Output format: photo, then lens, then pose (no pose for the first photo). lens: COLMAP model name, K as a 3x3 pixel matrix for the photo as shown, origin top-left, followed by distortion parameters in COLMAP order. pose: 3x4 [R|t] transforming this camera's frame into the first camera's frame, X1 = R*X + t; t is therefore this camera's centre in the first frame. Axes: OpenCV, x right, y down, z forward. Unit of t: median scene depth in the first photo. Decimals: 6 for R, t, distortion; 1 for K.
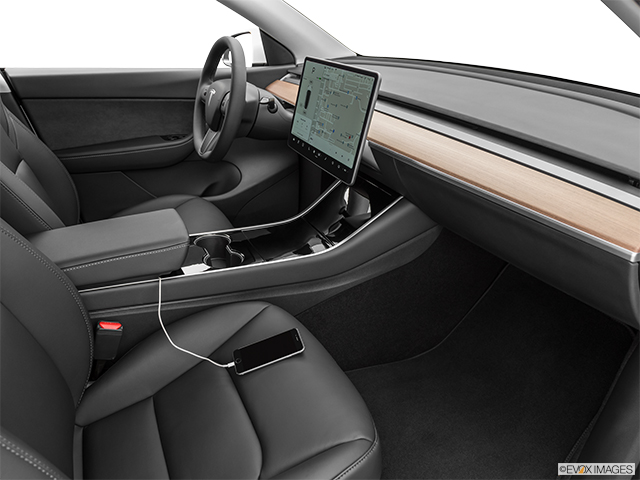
lens RADIAL K [[486.5, 0, 319.9], [0, 486.5, 250.1], [0, 0, 1]] dist [-0.023577, 0.037073]
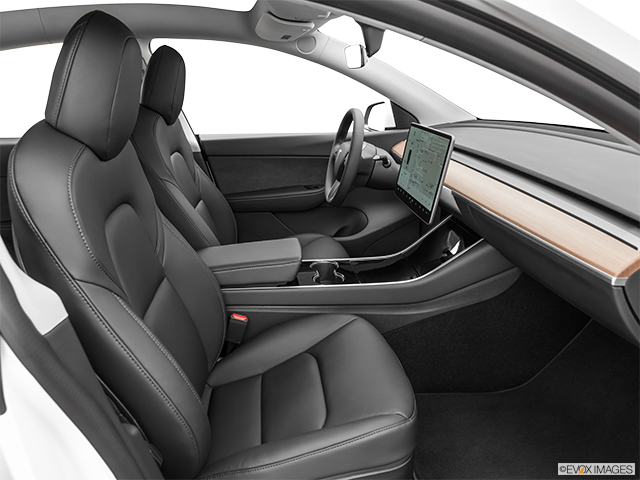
lens RADIAL K [[486.5, 0, 319.9], [0, 486.5, 250.1], [0, 0, 1]] dist [-0.023577, 0.037073]
pose [[0.947495, 0.062016, -0.313700, 0.156828], [-0.097232, 0.990437, -0.097877, 0.063181], [0.304630, 0.123239, 0.944464, -0.193158]]
